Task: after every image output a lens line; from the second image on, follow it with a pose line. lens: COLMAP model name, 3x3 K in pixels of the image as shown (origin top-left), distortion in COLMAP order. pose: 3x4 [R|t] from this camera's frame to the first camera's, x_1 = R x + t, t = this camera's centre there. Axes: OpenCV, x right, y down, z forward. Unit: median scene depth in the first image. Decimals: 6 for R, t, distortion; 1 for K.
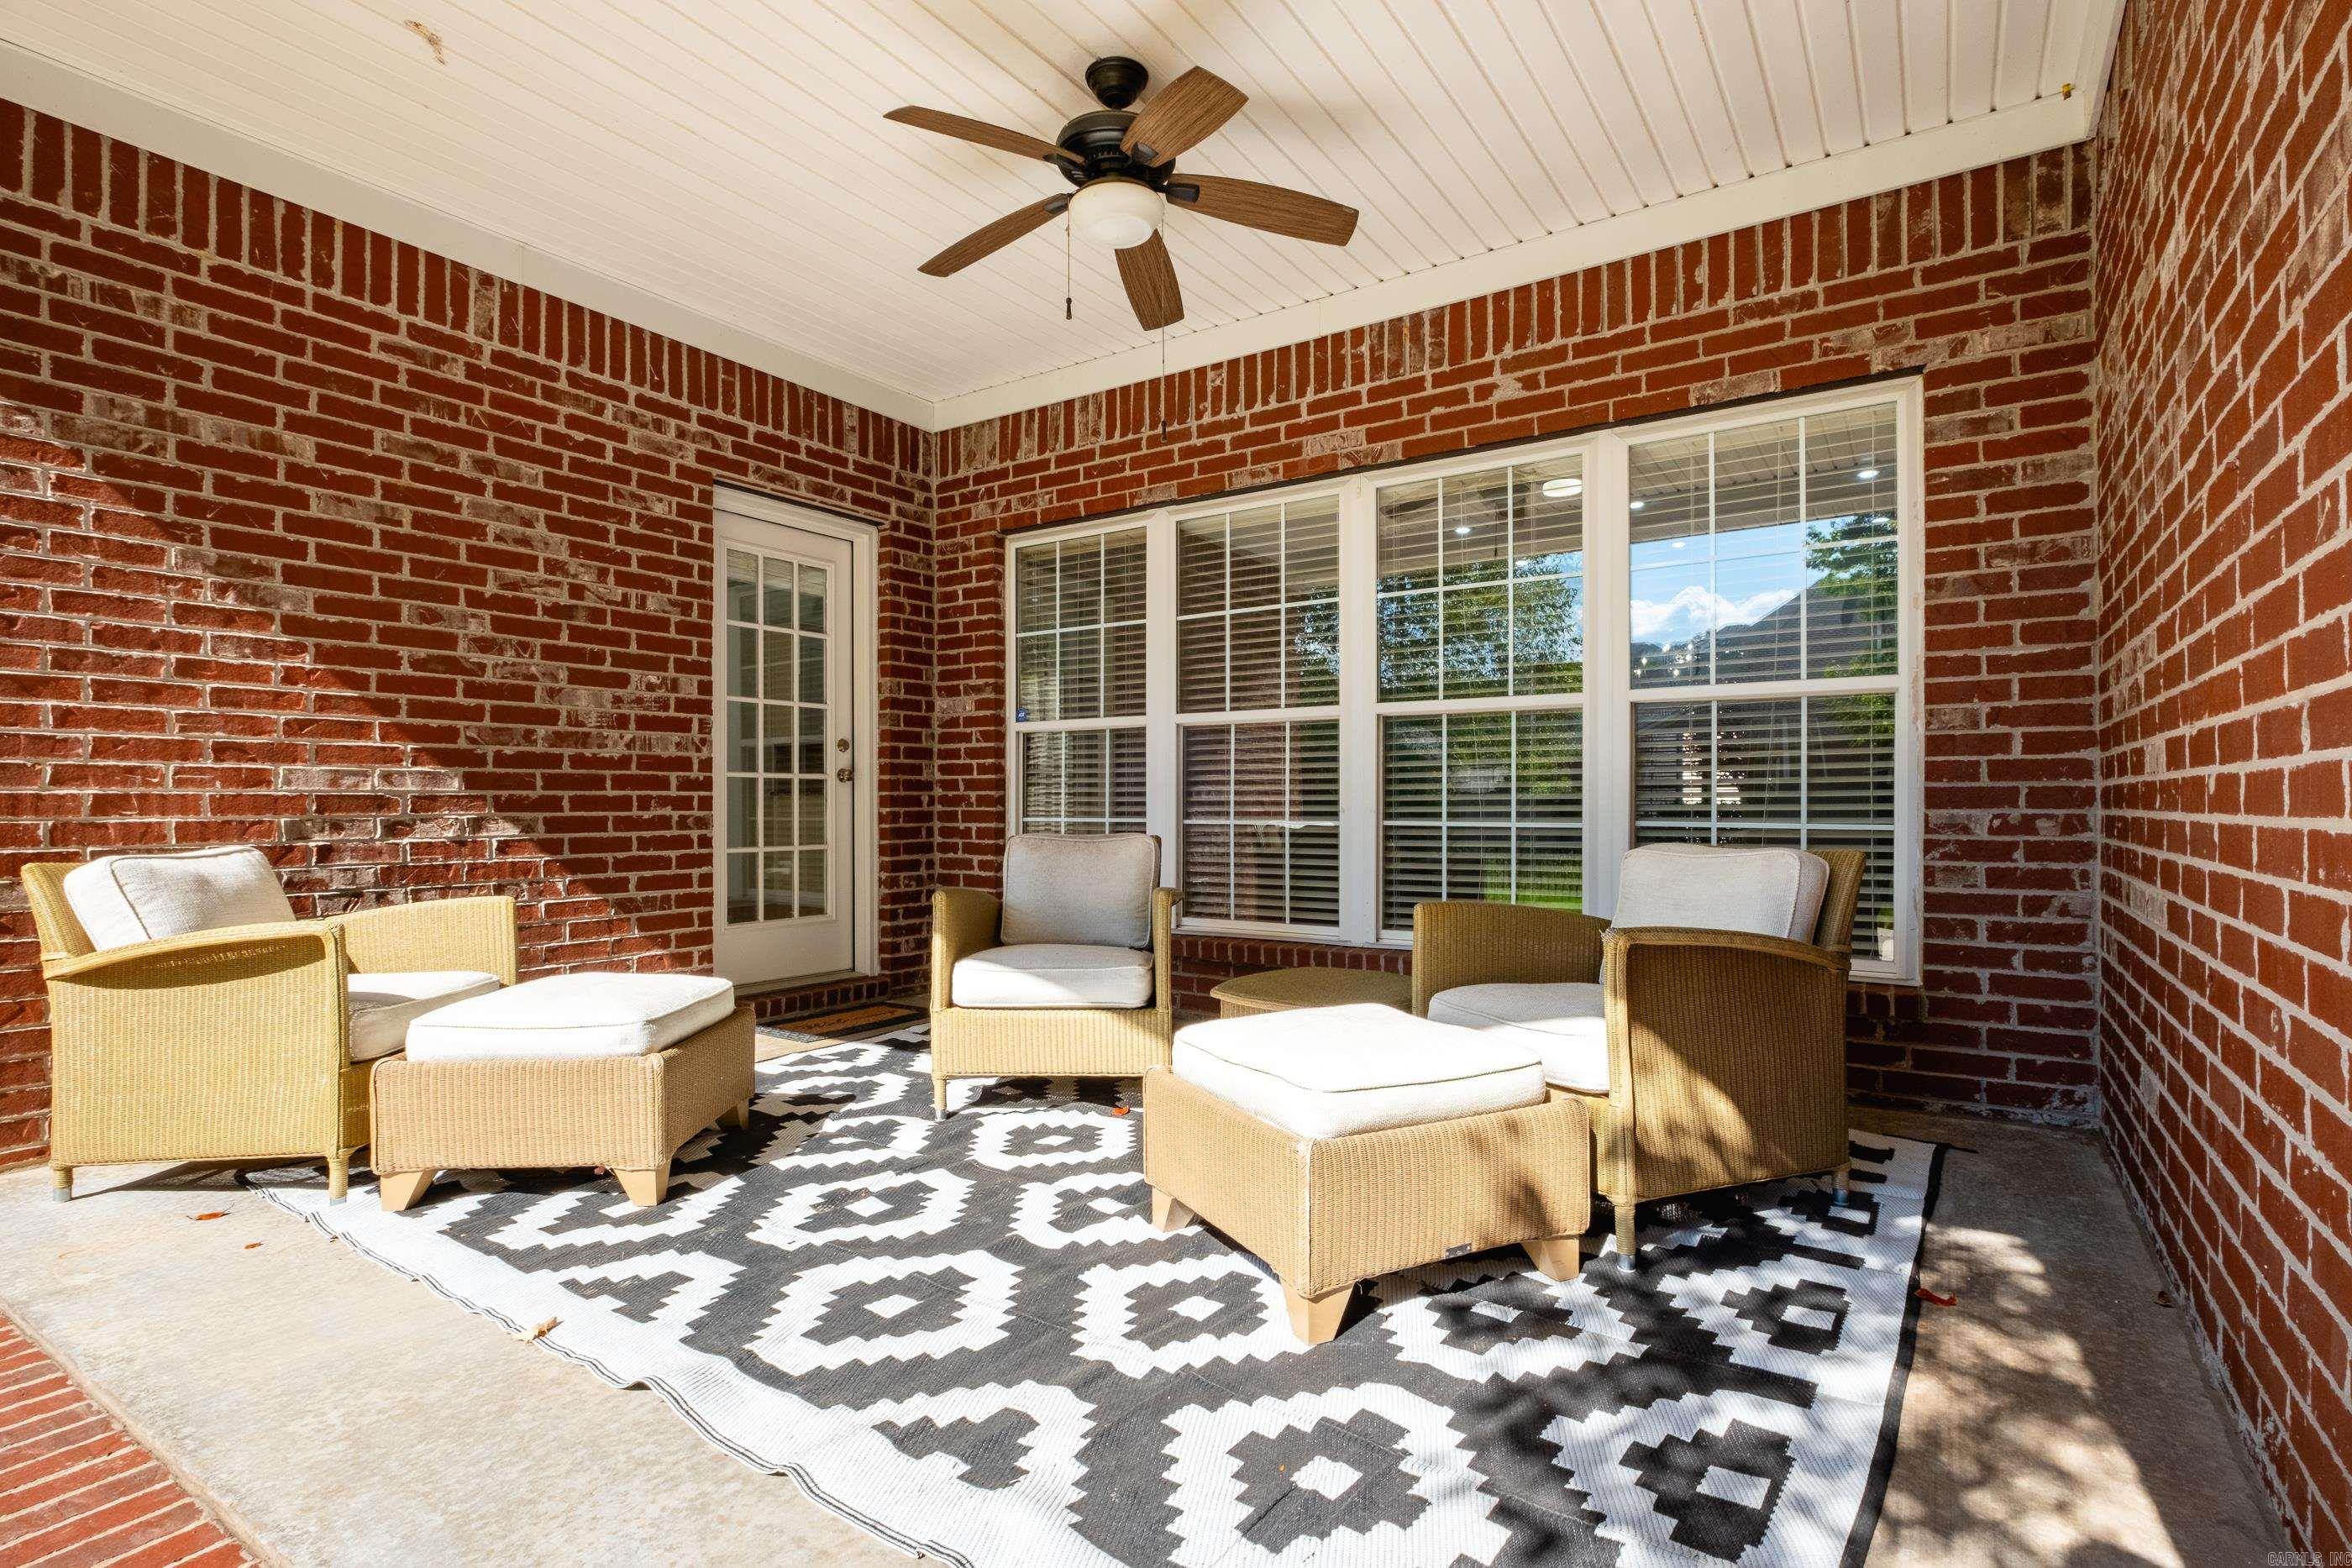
lens RADIAL K [[1159.4, 0, 1172.6], [0, 1159.4, 804.6], [0, 0, 1]] dist [-0.000536, -0.000187]
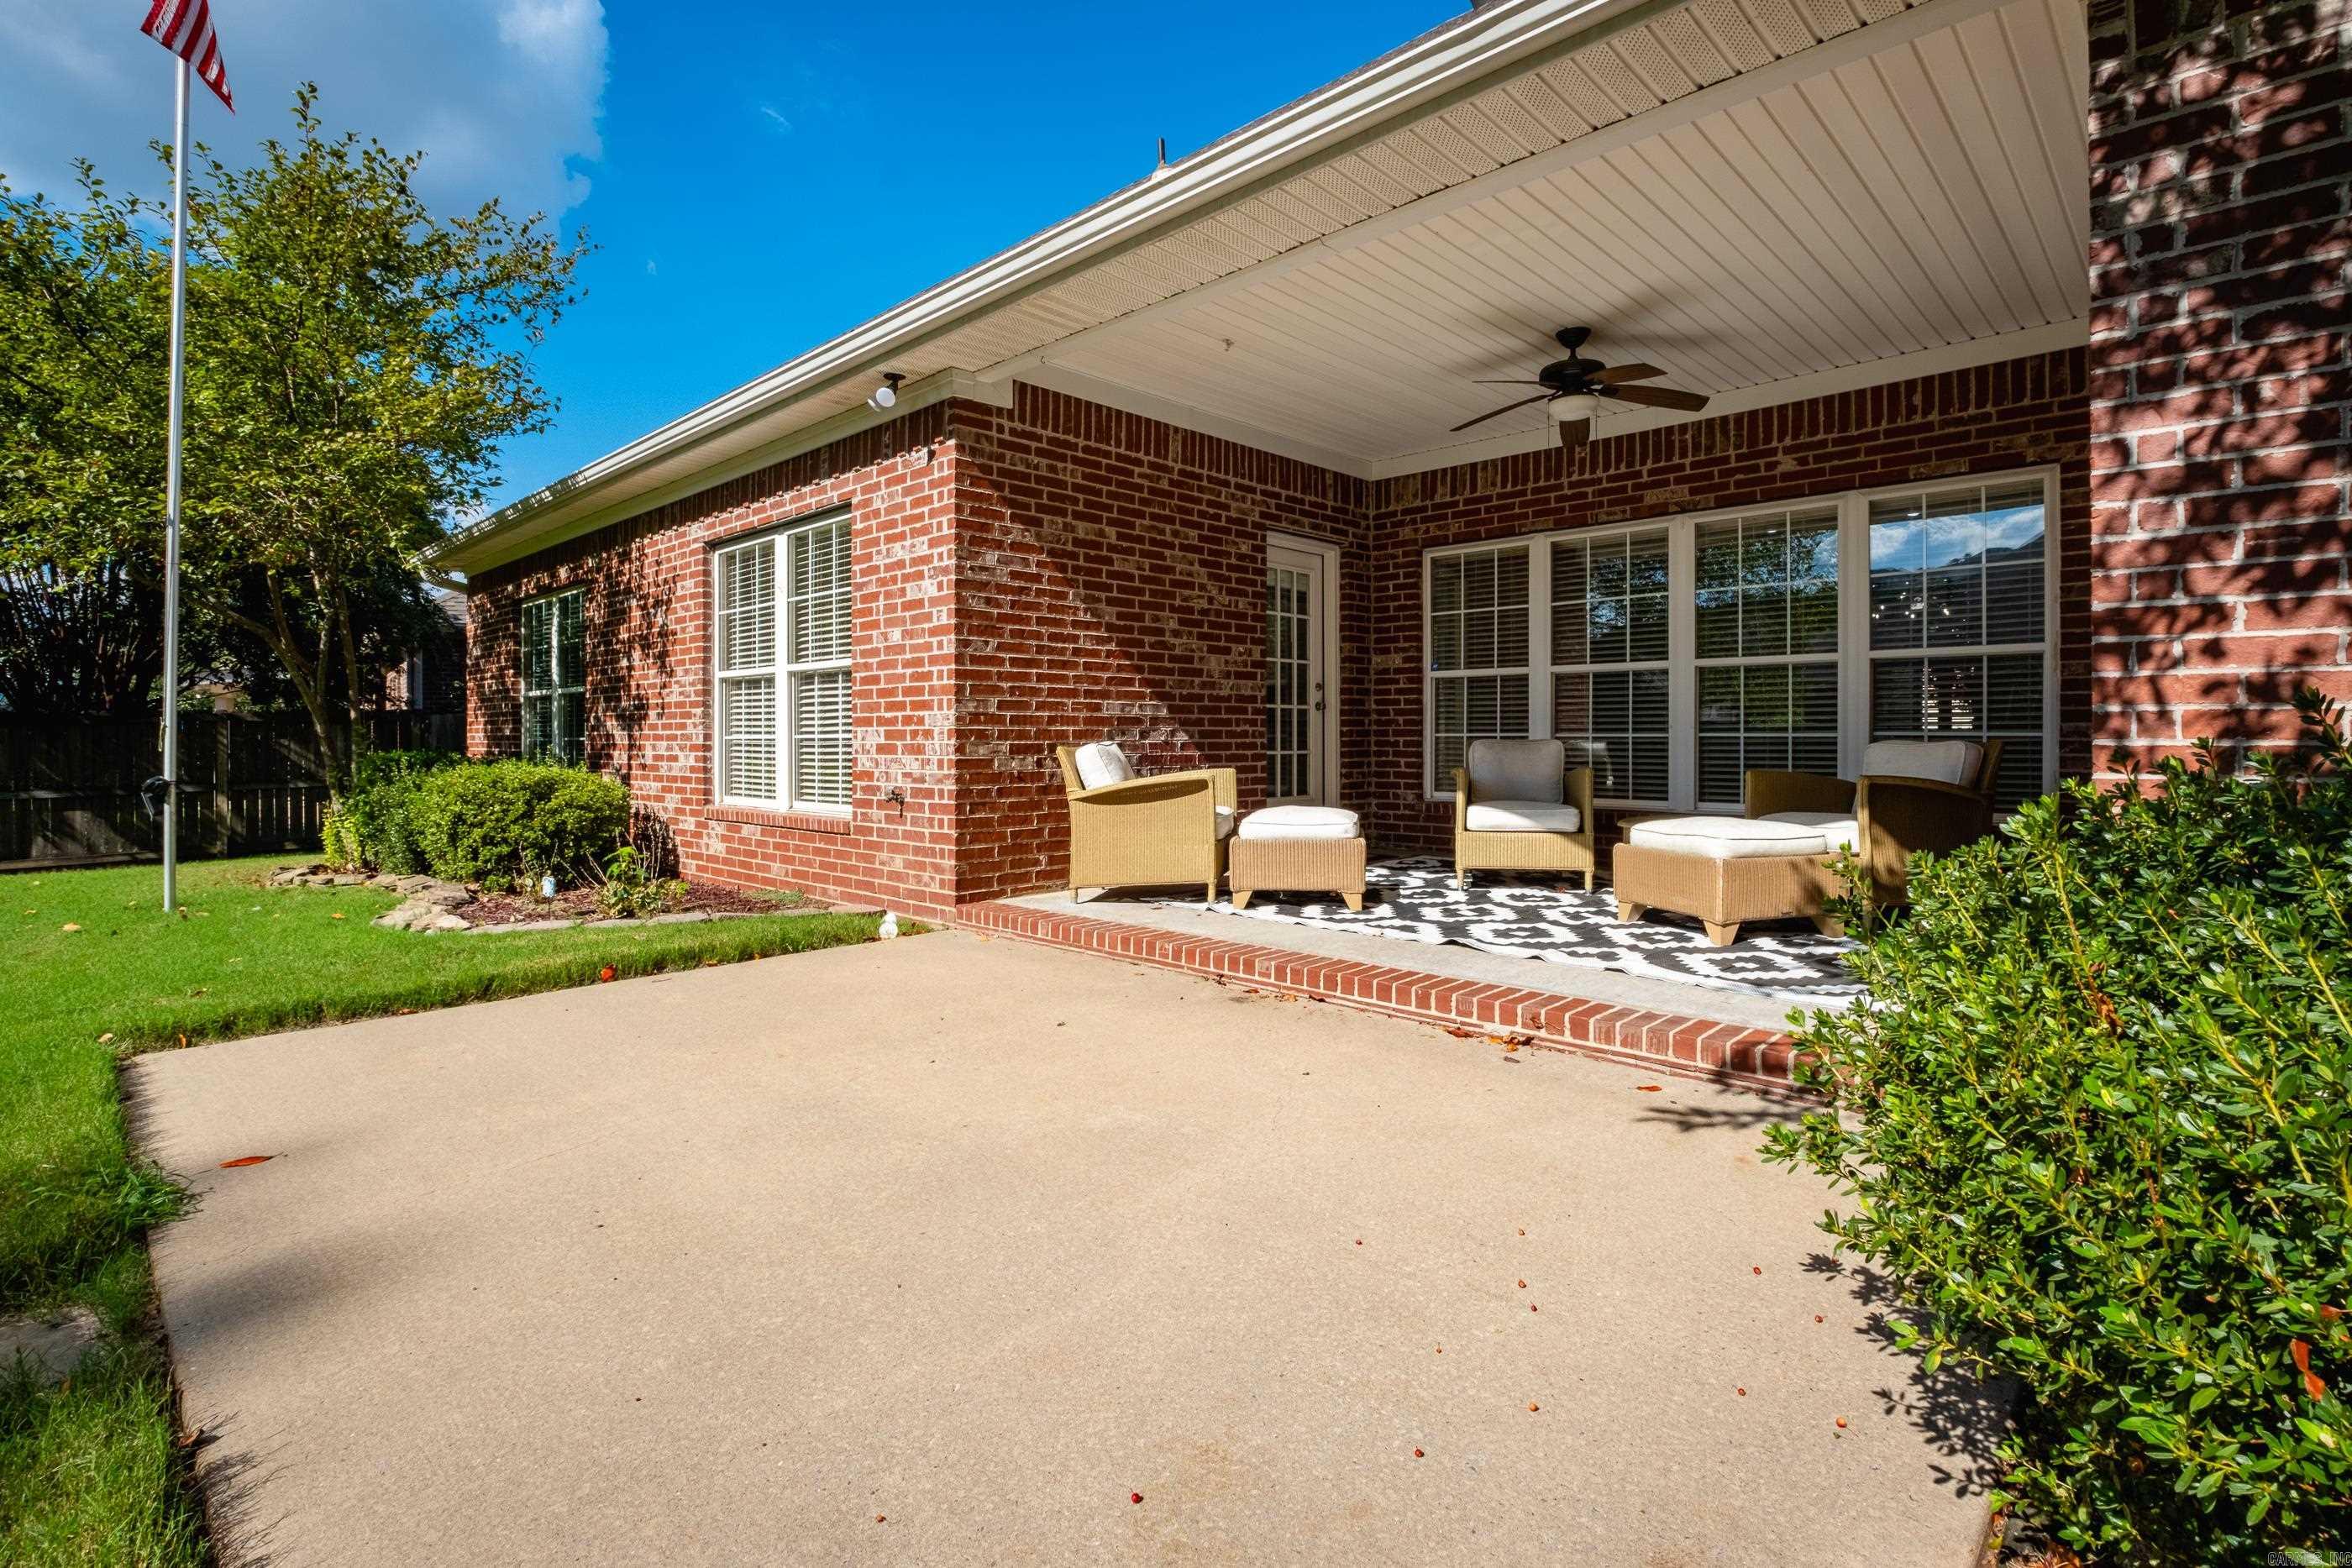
lens RADIAL K [[1120.7, 0, 1184.3], [0, 1120.7, 741.3], [0, 0, 1]] dist [-0.001839, -0.000301]
pose [[0.985692, 0.001609, -0.168546, -0.269591], [-0.001095, 0.999994, 0.003141, 0.022386], [0.168550, -0.002911, 0.985689, -0.666908]]
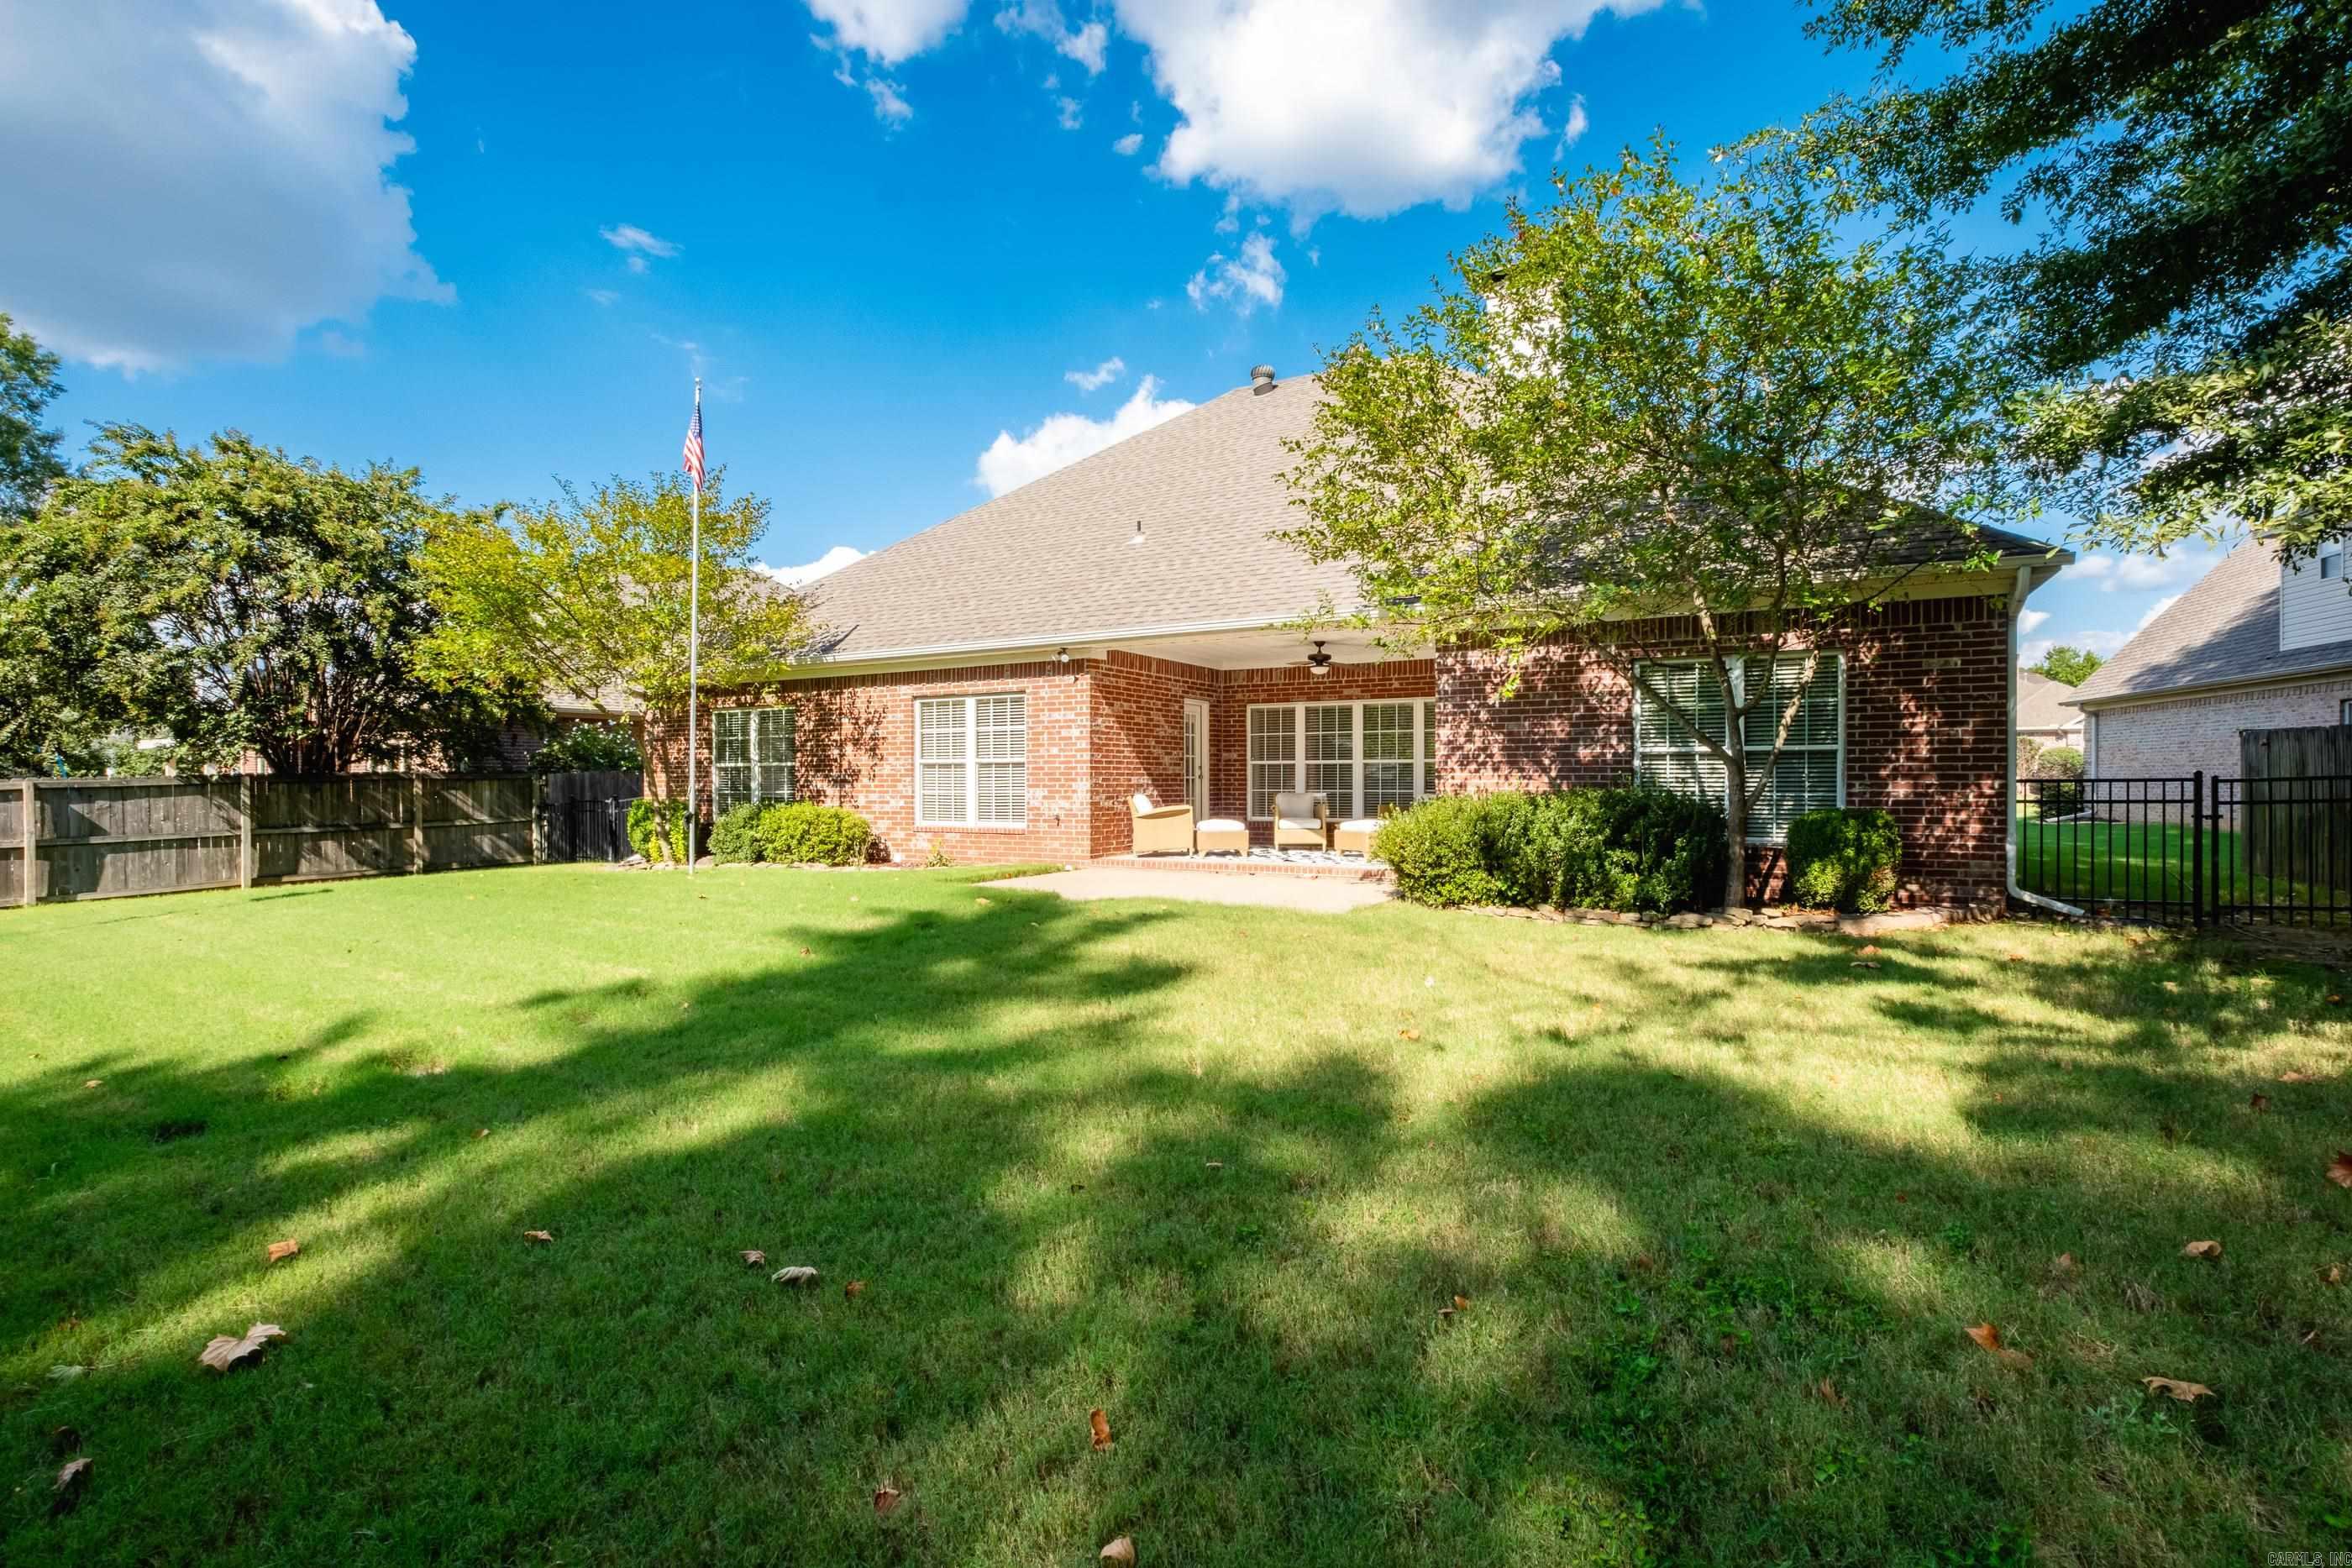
lens RADIAL K [[1120.7, 0, 1184.3], [0, 1120.7, 741.3], [0, 0, 1]] dist [-0.001839, -0.000301]
pose [[0.996329, 0.005742, 0.085418, -0.777481], [-0.002374, 0.999218, -0.039481, -0.000924], [-0.085578, 0.039133, 0.995563, -2.812951]]
